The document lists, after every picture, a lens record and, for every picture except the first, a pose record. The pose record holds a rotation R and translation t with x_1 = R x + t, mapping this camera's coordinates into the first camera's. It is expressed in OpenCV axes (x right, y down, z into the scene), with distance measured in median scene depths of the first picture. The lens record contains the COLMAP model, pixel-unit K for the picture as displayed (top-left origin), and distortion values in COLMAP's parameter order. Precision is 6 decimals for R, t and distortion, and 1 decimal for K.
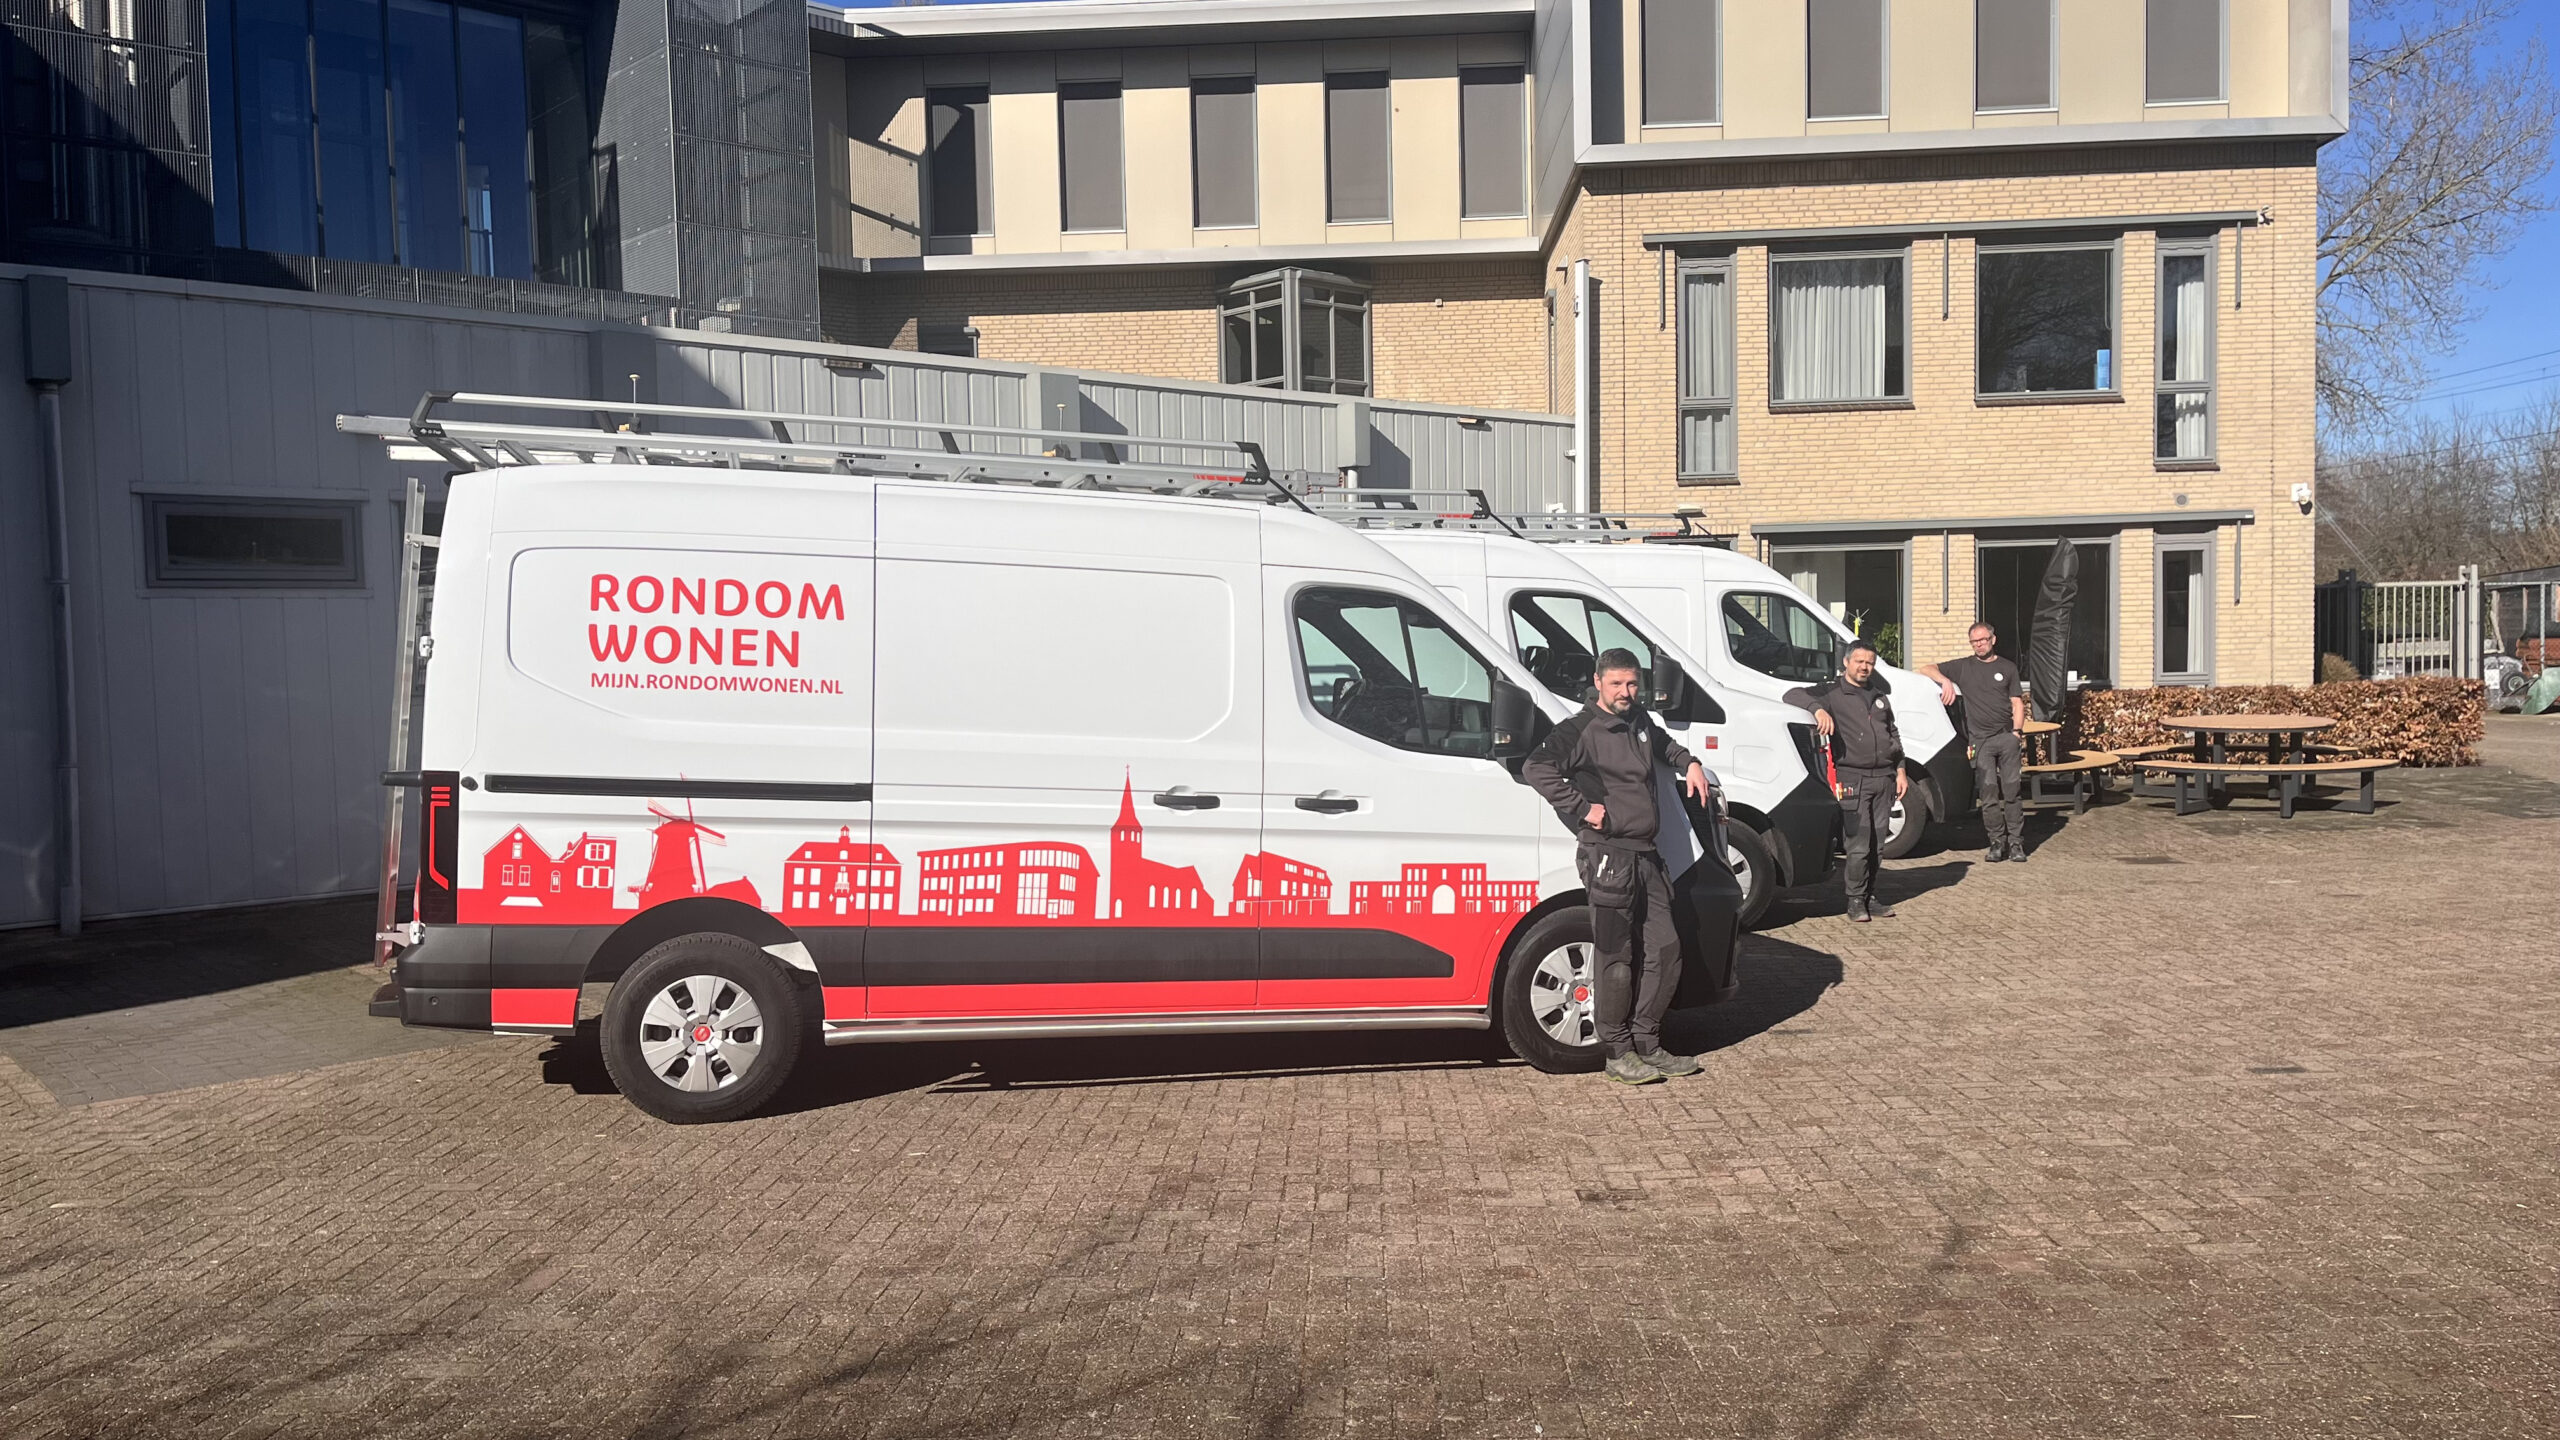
lens RADIAL K [[1955.9, 0, 1280.0], [0, 1955.9, 720.0], [0, 0, 1]] dist [0.081093, -0.100095]
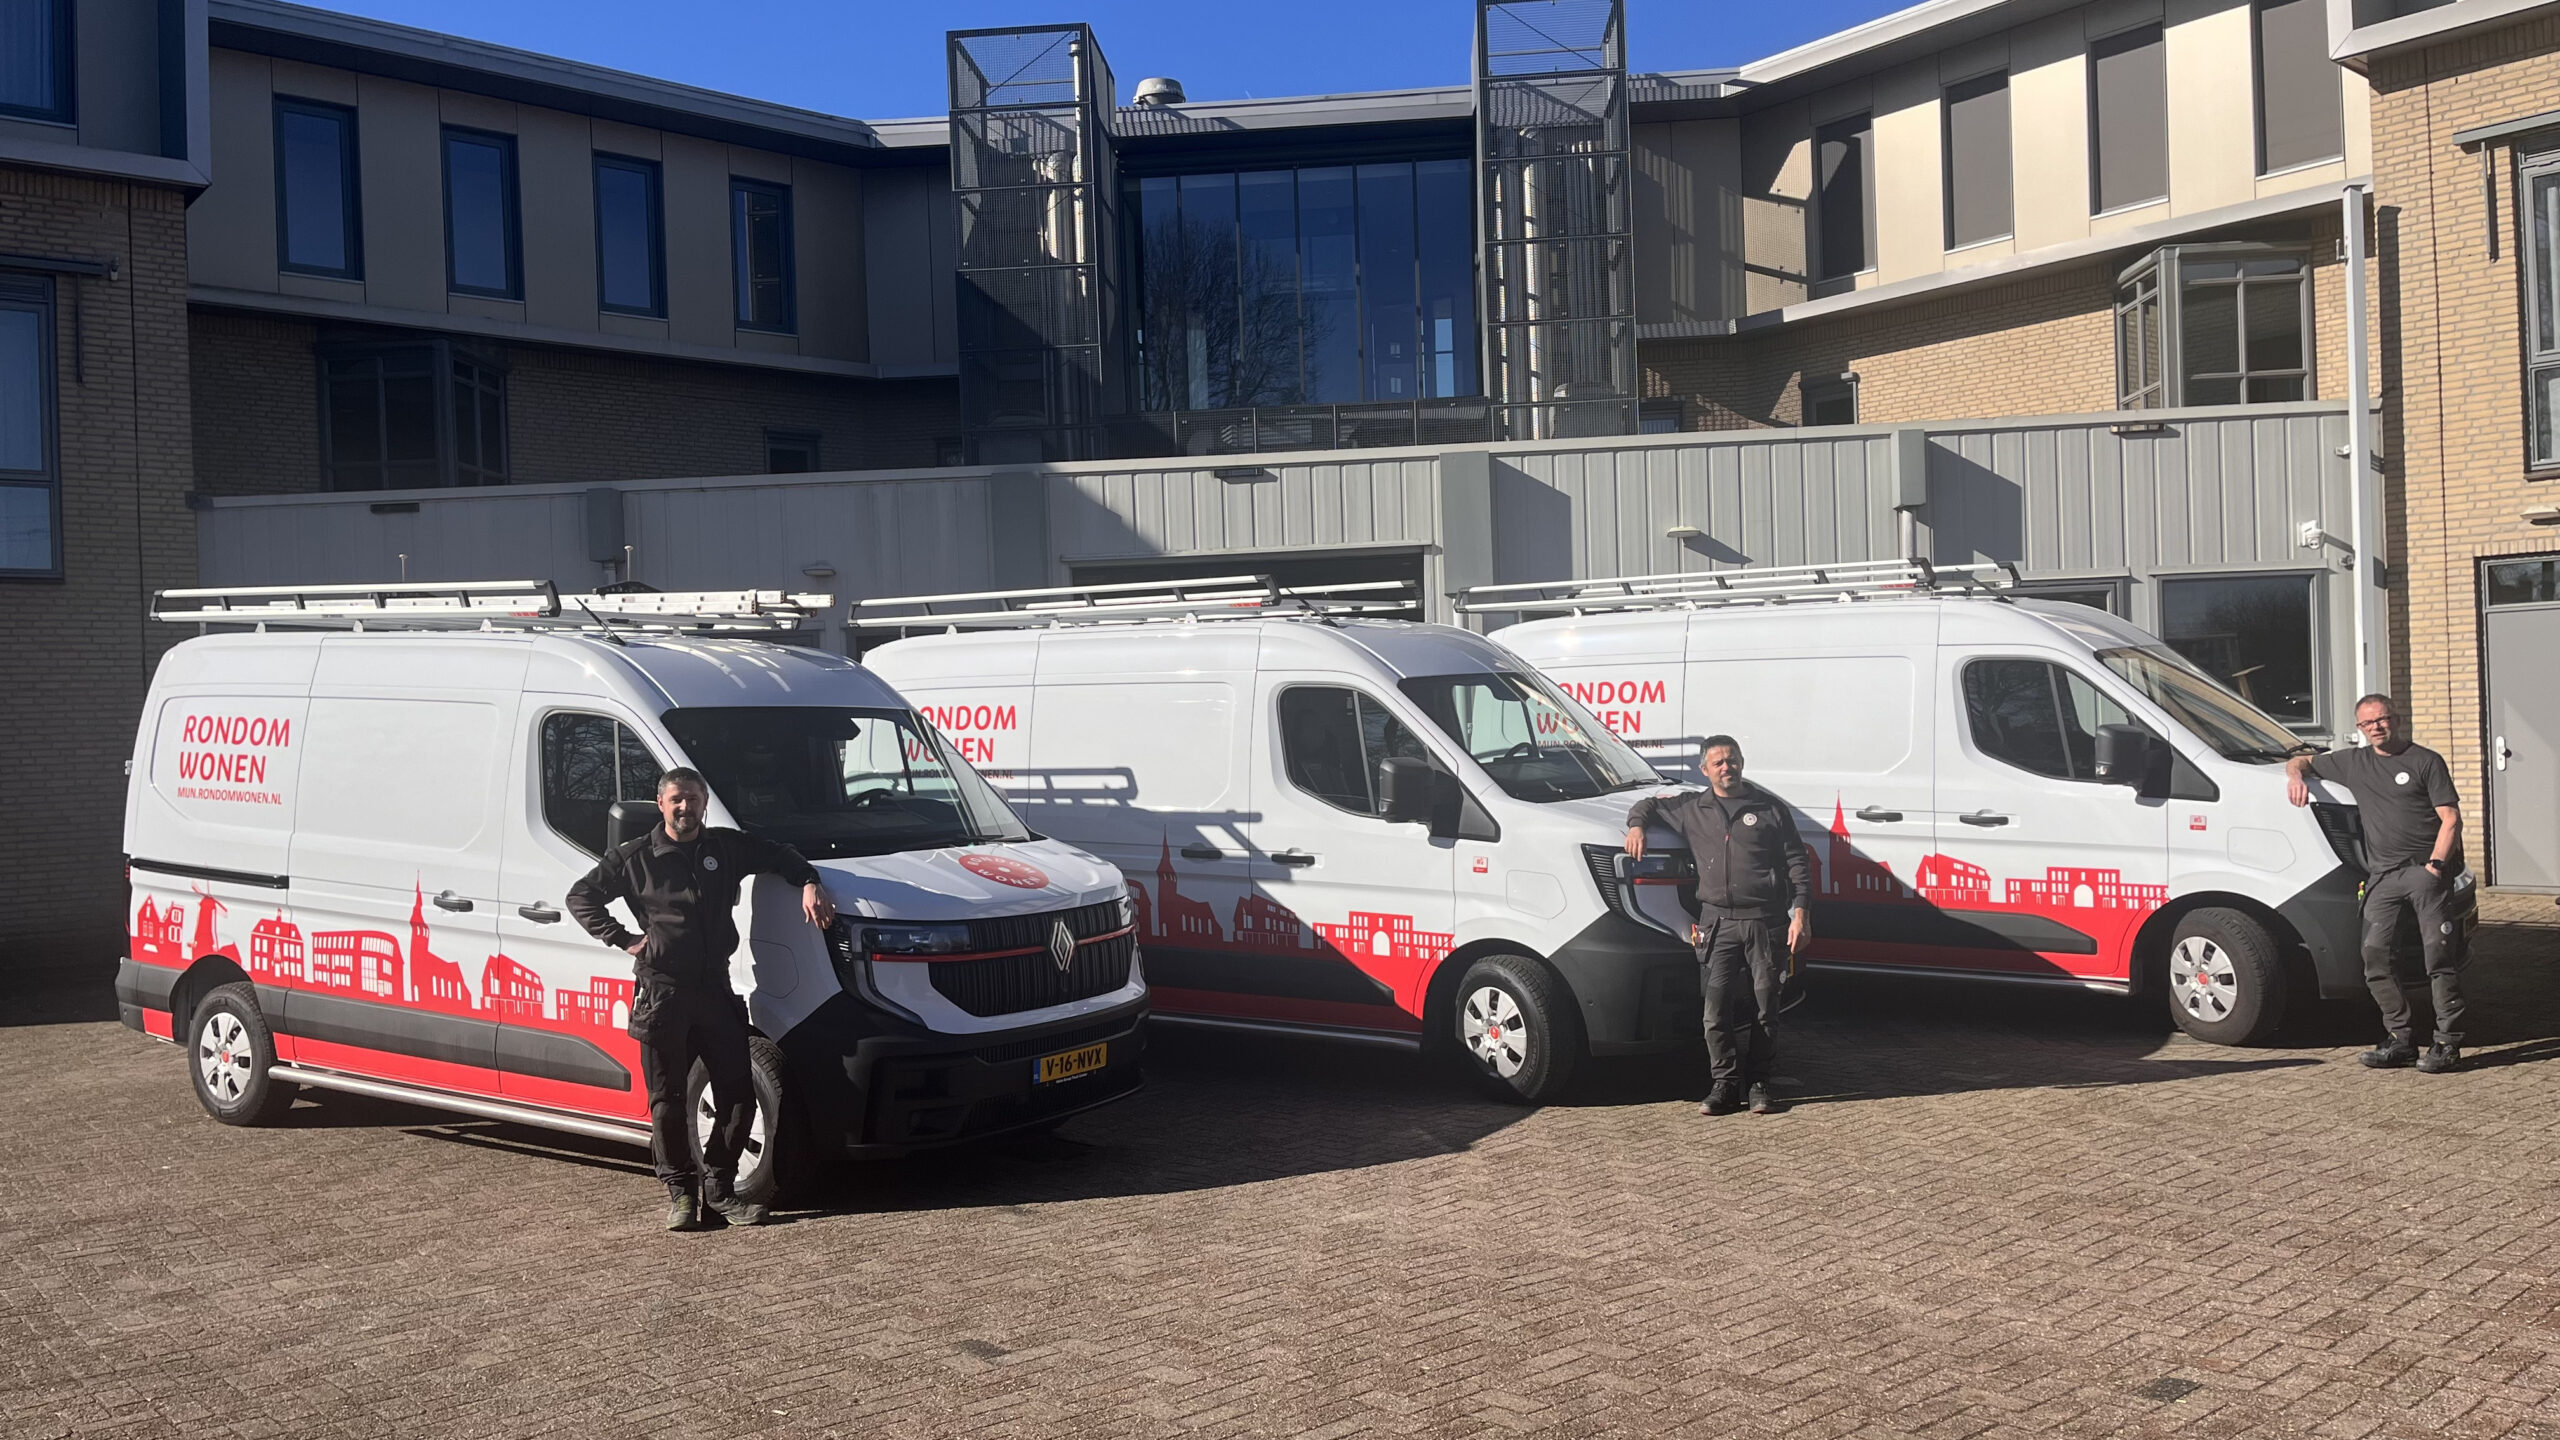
lens RADIAL K [[1955.9, 0, 1280.0], [0, 1955.9, 720.0], [0, 0, 1]] dist [0.081093, -0.100095]
pose [[0.688183, -0.008362, -0.725489, 1.132201], [-0.009230, 0.999752, -0.020278, -0.046925], [0.725479, 0.020651, 0.687935, 0.565043]]
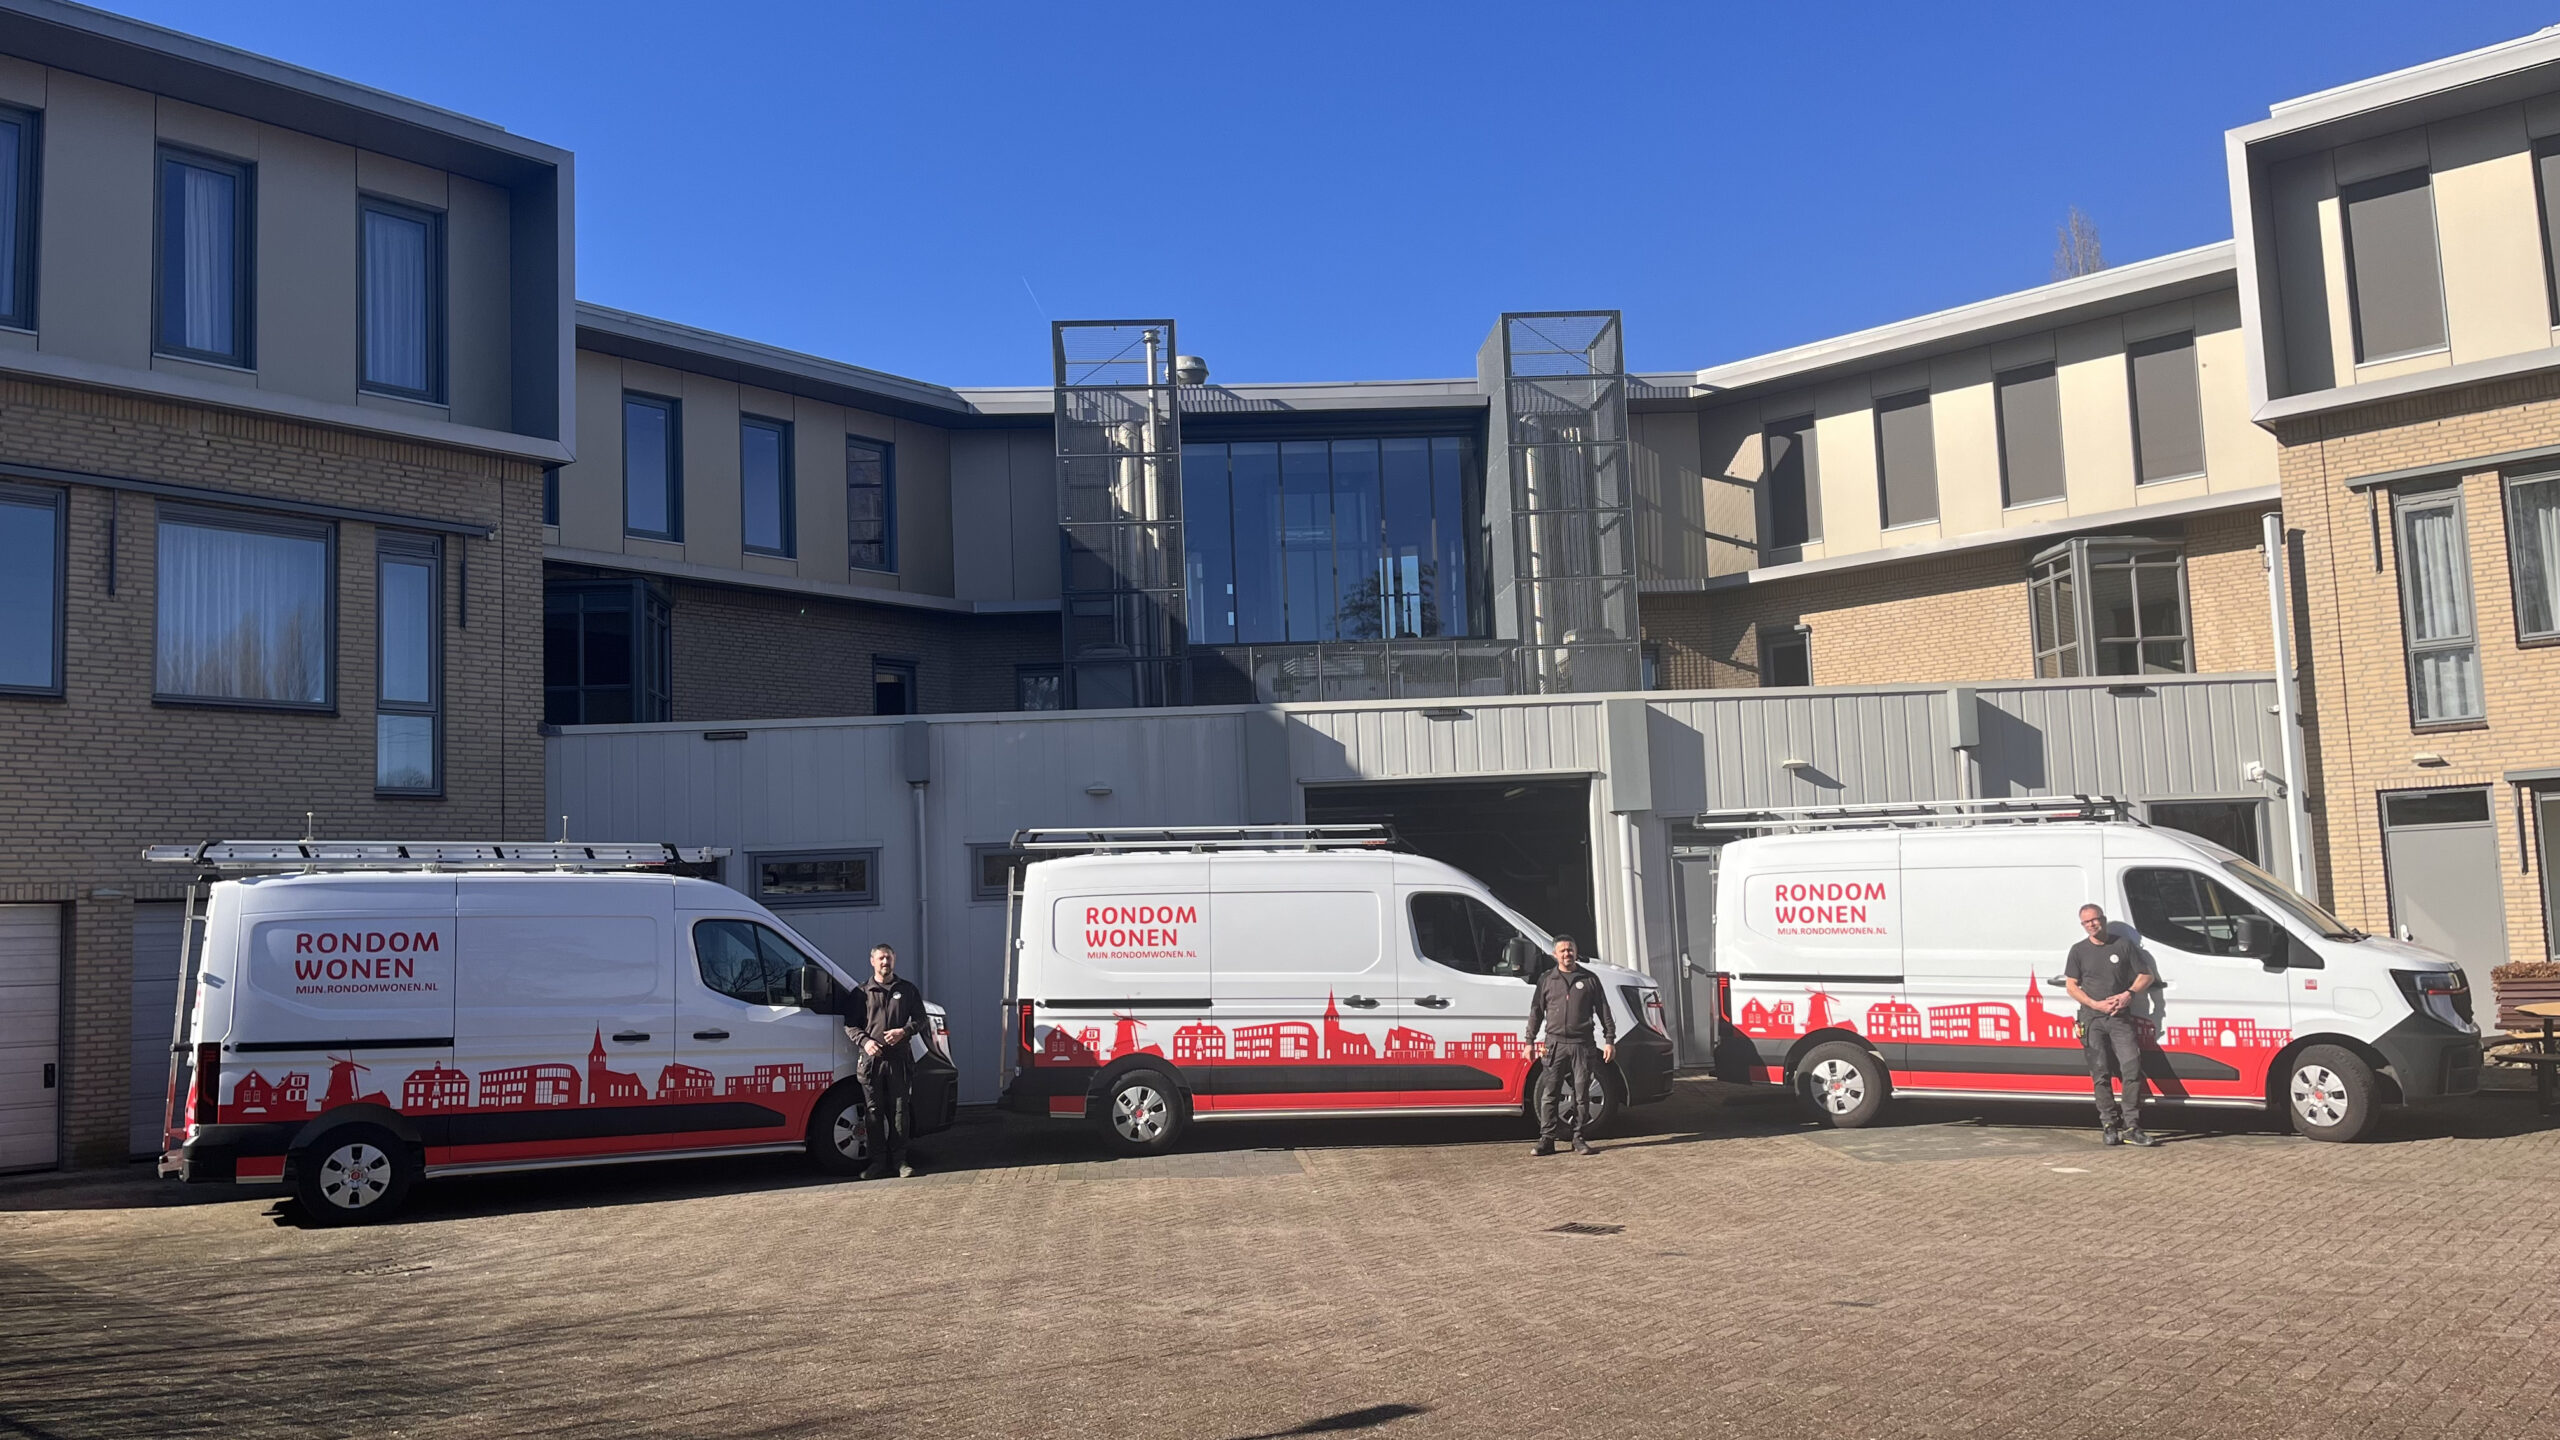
lens RADIAL K [[1945.7, 0, 1285.0], [0, 1945.7, 740.4], [0, 0, 1]] dist [0.076761, -0.083444]
pose [[0.786638, -0.067335, -0.613732, 0.993192], [-0.001808, 0.993780, -0.111349, -0.030375], [0.617412, 0.088702, 0.781623, -0.173340]]
